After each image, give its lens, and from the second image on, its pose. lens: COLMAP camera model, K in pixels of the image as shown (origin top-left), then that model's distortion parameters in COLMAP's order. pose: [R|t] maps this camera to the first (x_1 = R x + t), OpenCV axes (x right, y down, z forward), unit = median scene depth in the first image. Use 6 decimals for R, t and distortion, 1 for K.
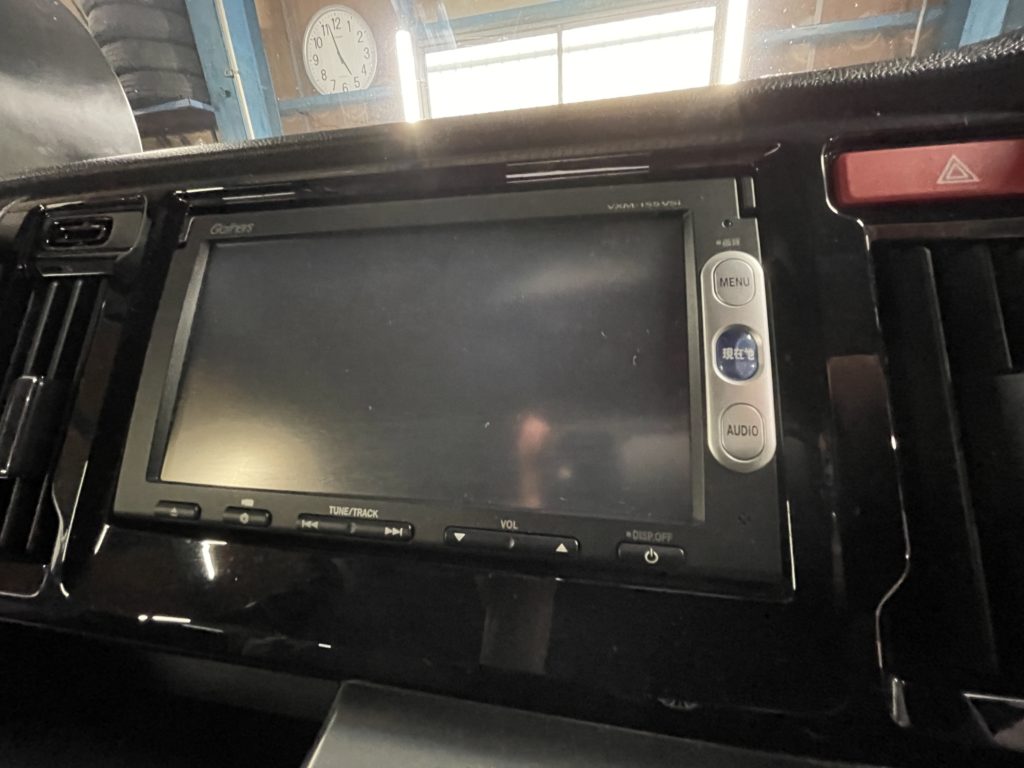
lens RADIAL K [[419.4, 0, 512.0], [0, 419.4, 384.0], [0, 0, 1]] dist [0.011917, -0.006029]
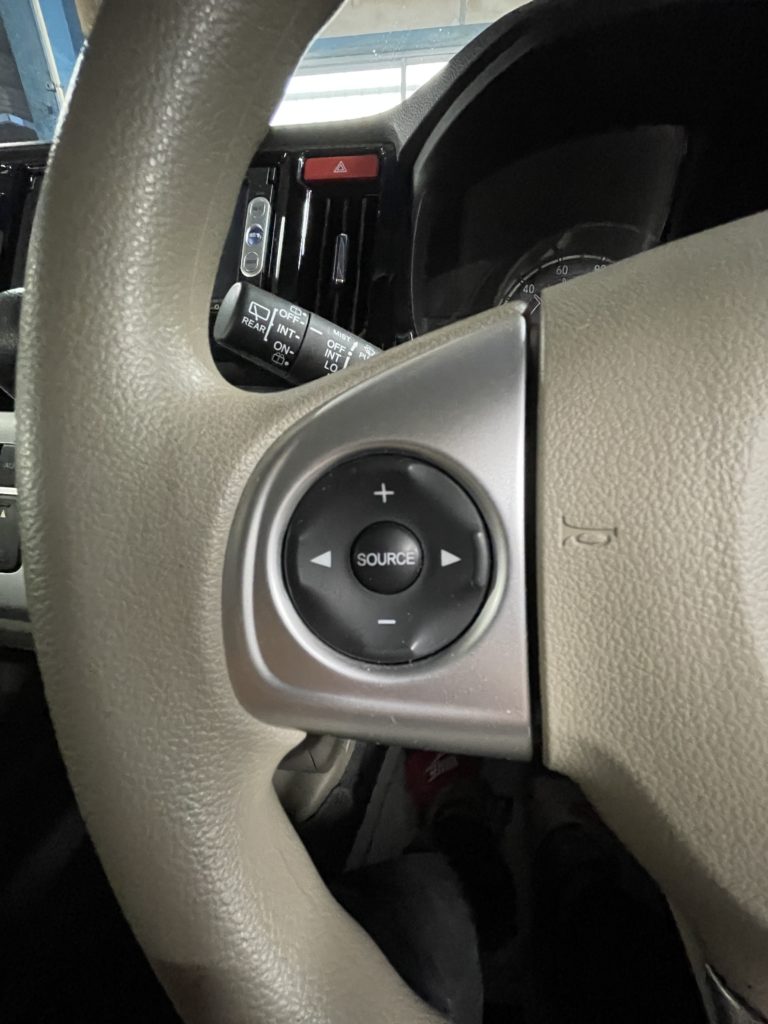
lens RADIAL K [[419.4, 0, 384.0], [0, 419.4, 512.0], [0, 0, 1]] dist [0.011917, -0.006029]
pose [[0.998040, 0.034550, 0.052173, 0.052506], [-0.040825, 0.991385, 0.124453, 0.054066], [-0.047424, -0.126339, 0.990853, -0.079794]]
